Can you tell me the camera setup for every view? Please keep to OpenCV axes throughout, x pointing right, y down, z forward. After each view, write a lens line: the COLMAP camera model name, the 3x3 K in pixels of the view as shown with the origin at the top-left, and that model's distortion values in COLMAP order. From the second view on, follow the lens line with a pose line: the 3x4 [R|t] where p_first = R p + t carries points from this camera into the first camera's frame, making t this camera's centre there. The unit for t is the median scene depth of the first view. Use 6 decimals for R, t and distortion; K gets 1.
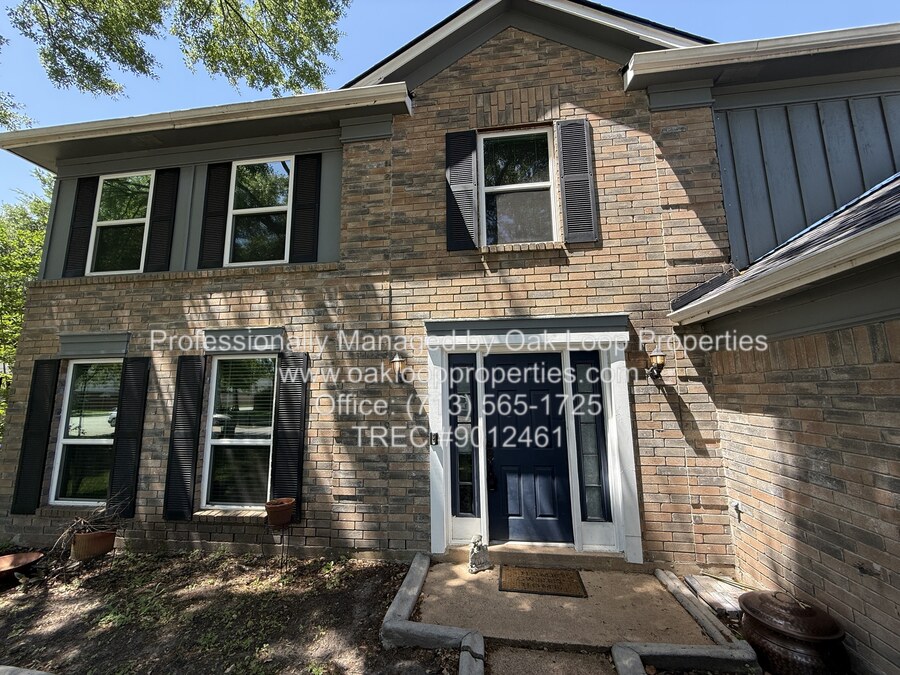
lens RADIAL K [[355.7, 0, 450.6], [0, 355.7, 338.7], [0, 0, 1]] dist [0.002592, -0.001378]
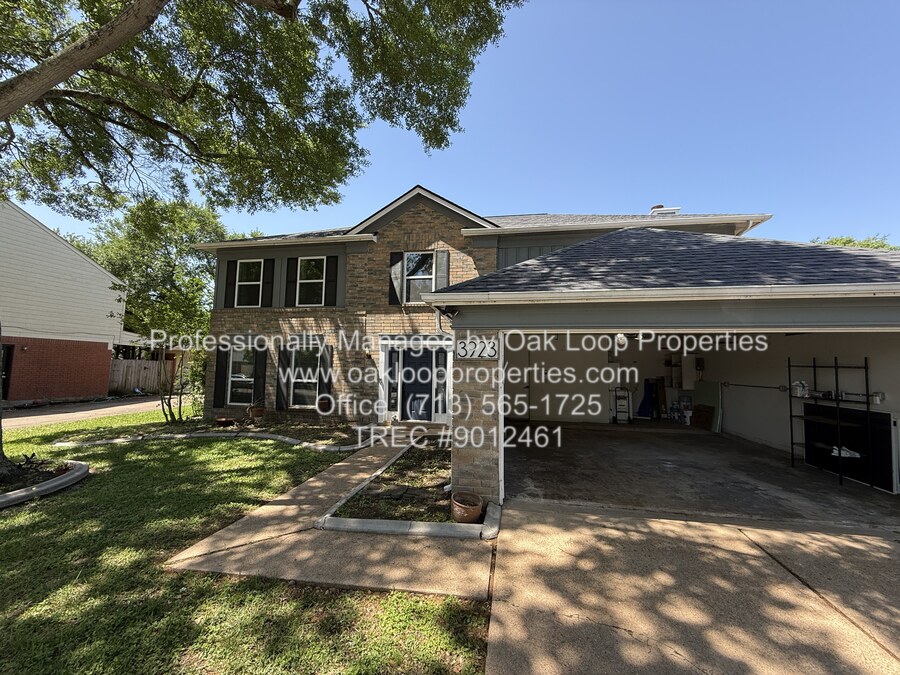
lens RADIAL K [[355.7, 0, 450.8], [0, 355.7, 336.9], [0, 0, 1]] dist [0.002592, -0.001378]
pose [[0.998538, 0.022851, -0.048987, 0.530554], [-0.019731, 0.997803, 0.063241, -0.189373], [0.050325, -0.062182, 0.996795, -1.390214]]
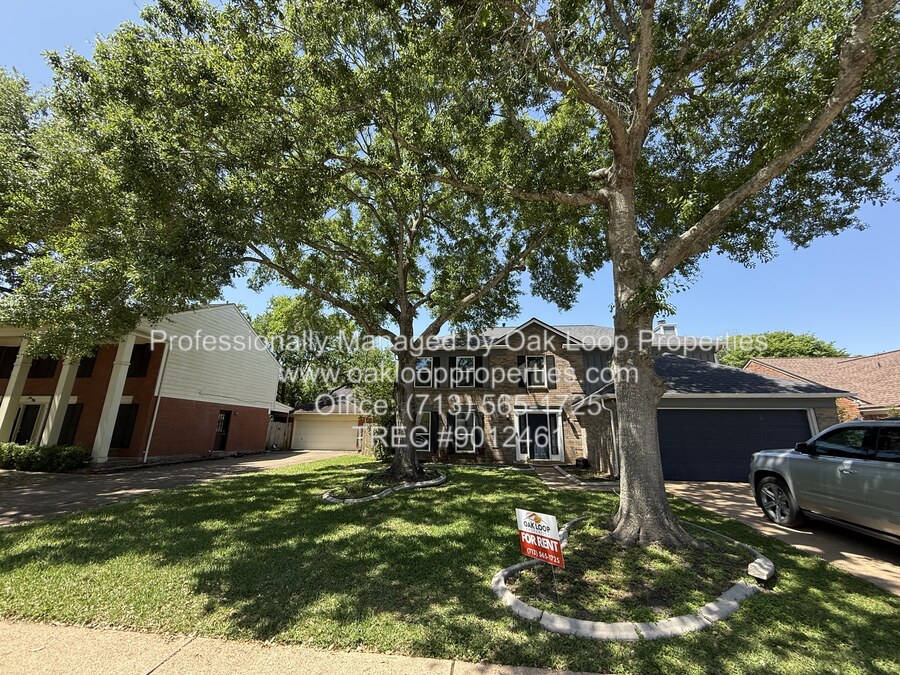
lens RADIAL K [[355.7, 0, 448.6], [0, 355.7, 338.3], [0, 0, 1]] dist [0.002592, -0.001378]
pose [[0.999616, 0.023972, -0.013926, -0.751283], [-0.025348, 0.993733, -0.108864, -0.337642], [0.011229, 0.109175, 0.993959, -3.043441]]
